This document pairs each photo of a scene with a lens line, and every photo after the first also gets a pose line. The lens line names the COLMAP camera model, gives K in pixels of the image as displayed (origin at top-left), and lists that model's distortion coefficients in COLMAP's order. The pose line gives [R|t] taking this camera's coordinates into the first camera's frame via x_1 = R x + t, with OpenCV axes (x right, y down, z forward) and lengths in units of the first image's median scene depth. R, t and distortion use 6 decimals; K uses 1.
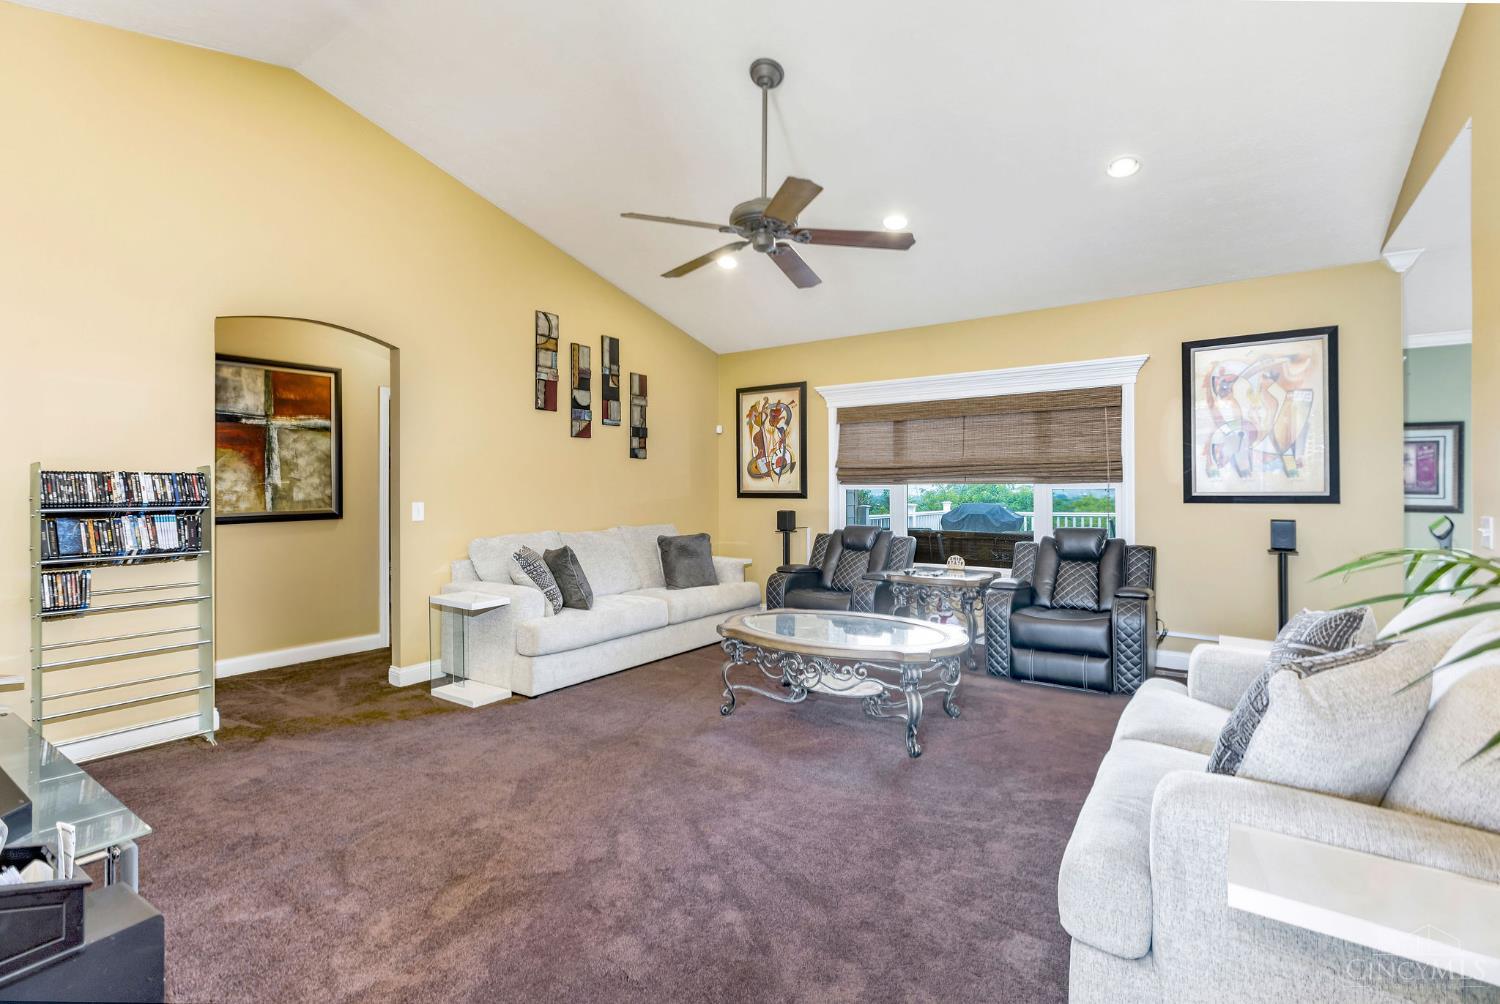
lens RADIAL K [[665.7, 0, 749.0], [0, 665.7, 488.0], [0, 0, 1]] dist [0.009983, -0.002735]
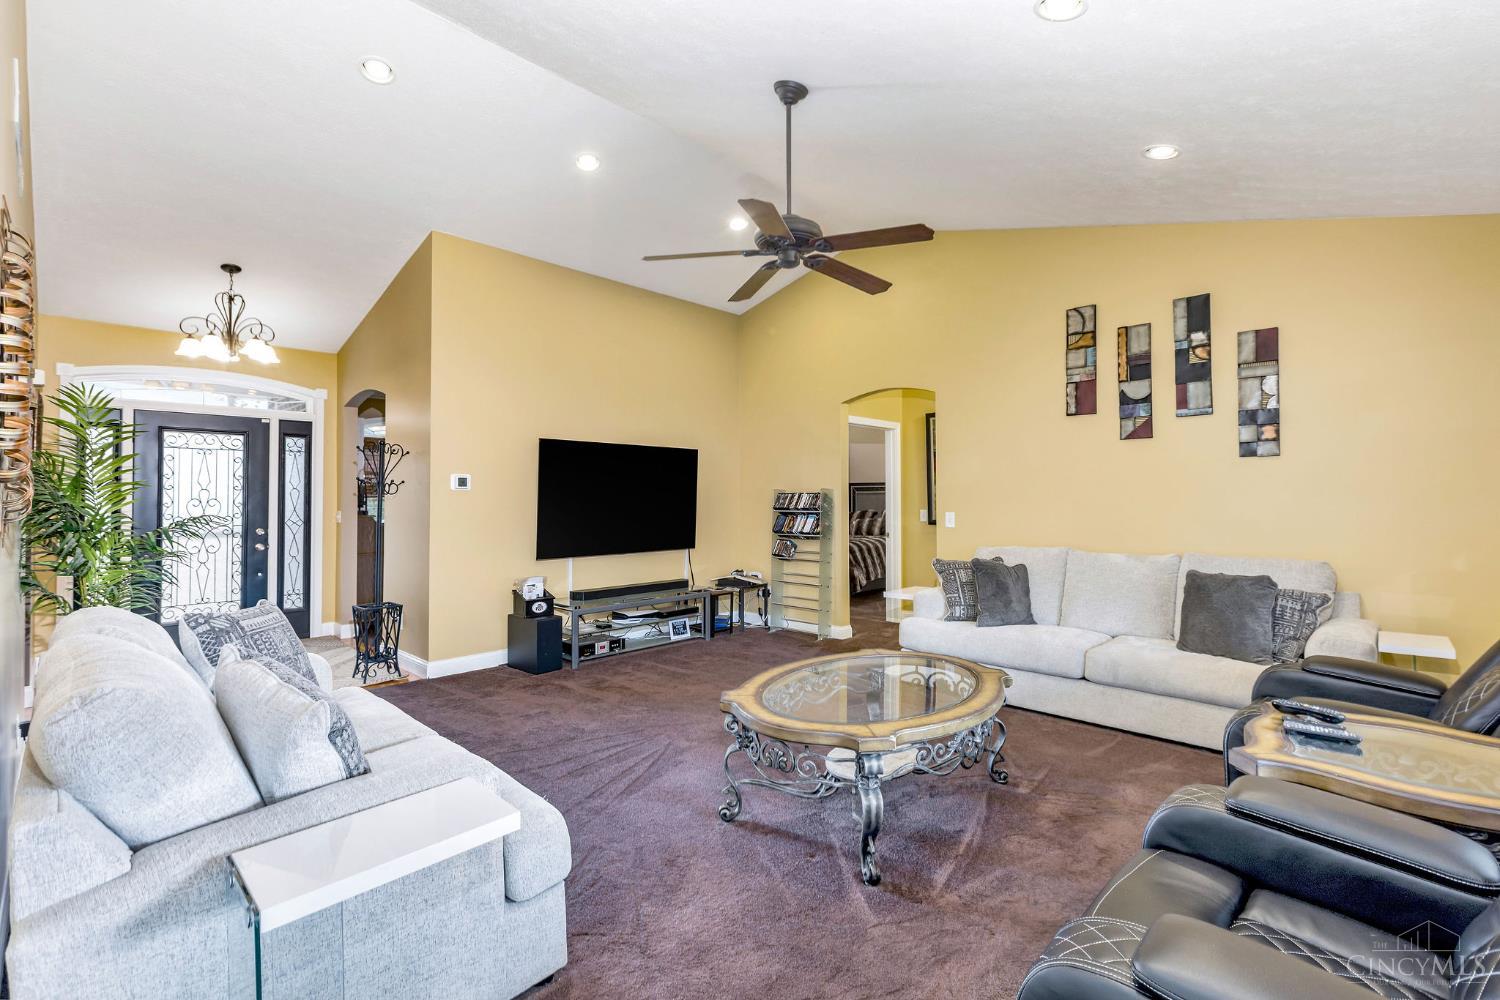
lens RADIAL K [[665.7, 0, 746.8], [0, 665.7, 502.0], [0, 0, 1]] dist [0.009983, -0.002735]
pose [[-0.149944, -0.008602, -0.988657, 0.617586], [-0.009518, 0.999928, -0.007256, 0.011186], [0.988649, 0.008322, -0.150015, 0.653790]]
